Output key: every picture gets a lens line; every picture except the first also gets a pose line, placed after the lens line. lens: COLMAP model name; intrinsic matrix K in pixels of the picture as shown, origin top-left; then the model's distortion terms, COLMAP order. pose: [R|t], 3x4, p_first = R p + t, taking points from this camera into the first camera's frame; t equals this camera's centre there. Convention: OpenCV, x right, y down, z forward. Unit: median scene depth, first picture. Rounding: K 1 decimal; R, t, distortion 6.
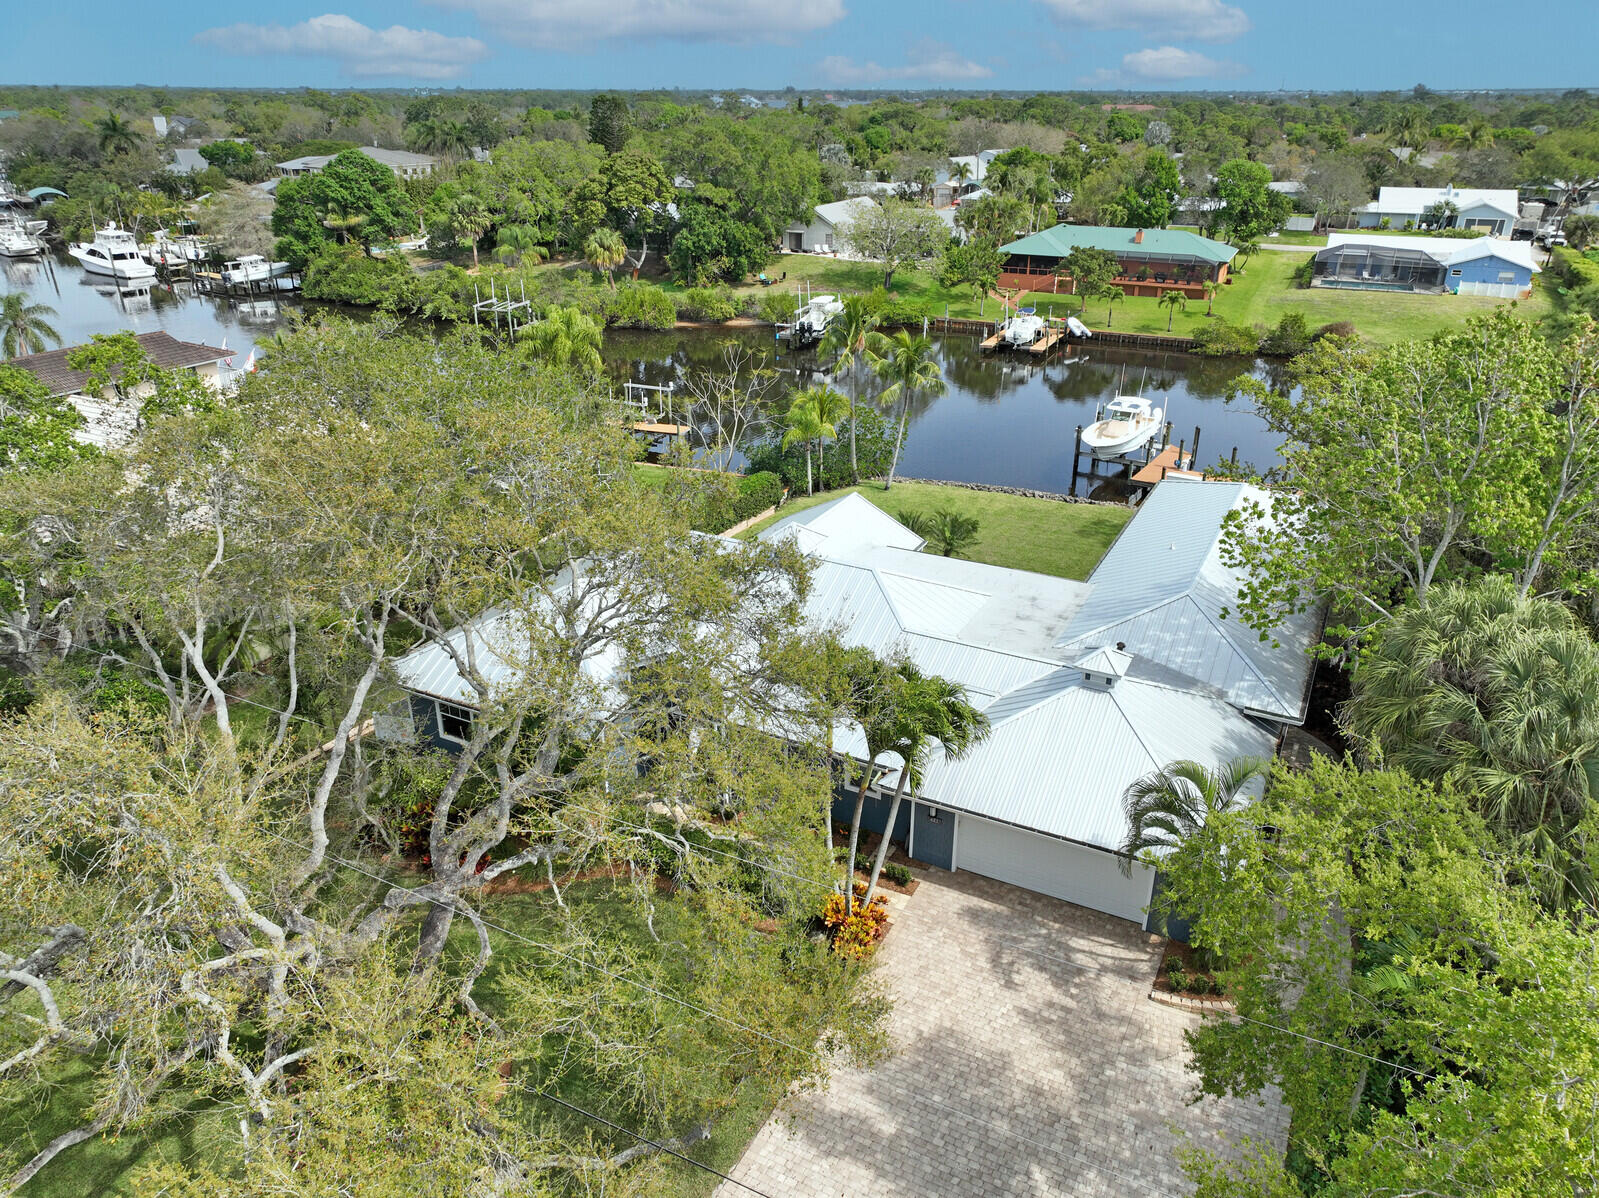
lens RADIAL K [[1123.1, 0, 800.1], [0, 1123.1, 601.7], [0, 0, 1]] dist [0.006656, 0.000861]
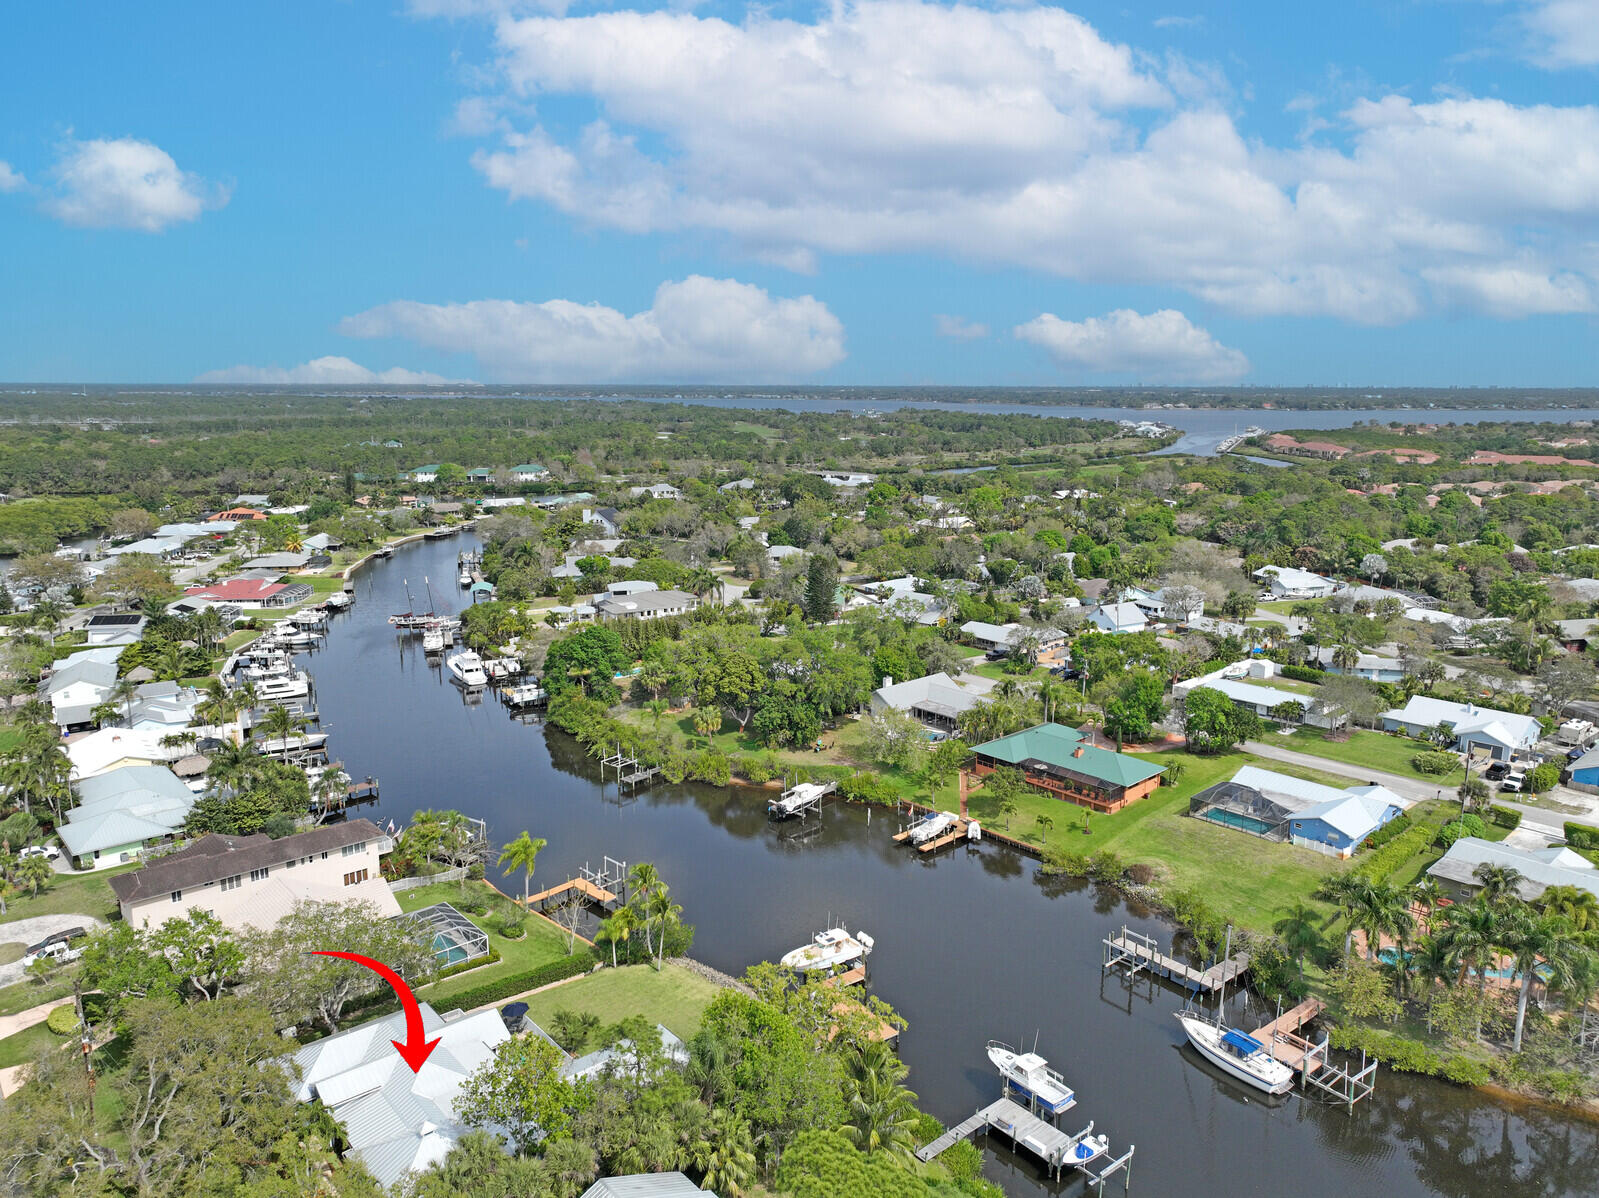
lens RADIAL K [[1123.1, 0, 800.3], [0, 1123.1, 597.3], [0, 0, 1]] dist [0.006656, 0.000861]
pose [[0.926690, 0.066375, -0.369919, 0.436678], [-0.153052, 0.965614, -0.210153, -0.161066], [0.343250, 0.251364, 0.904984, -0.313418]]
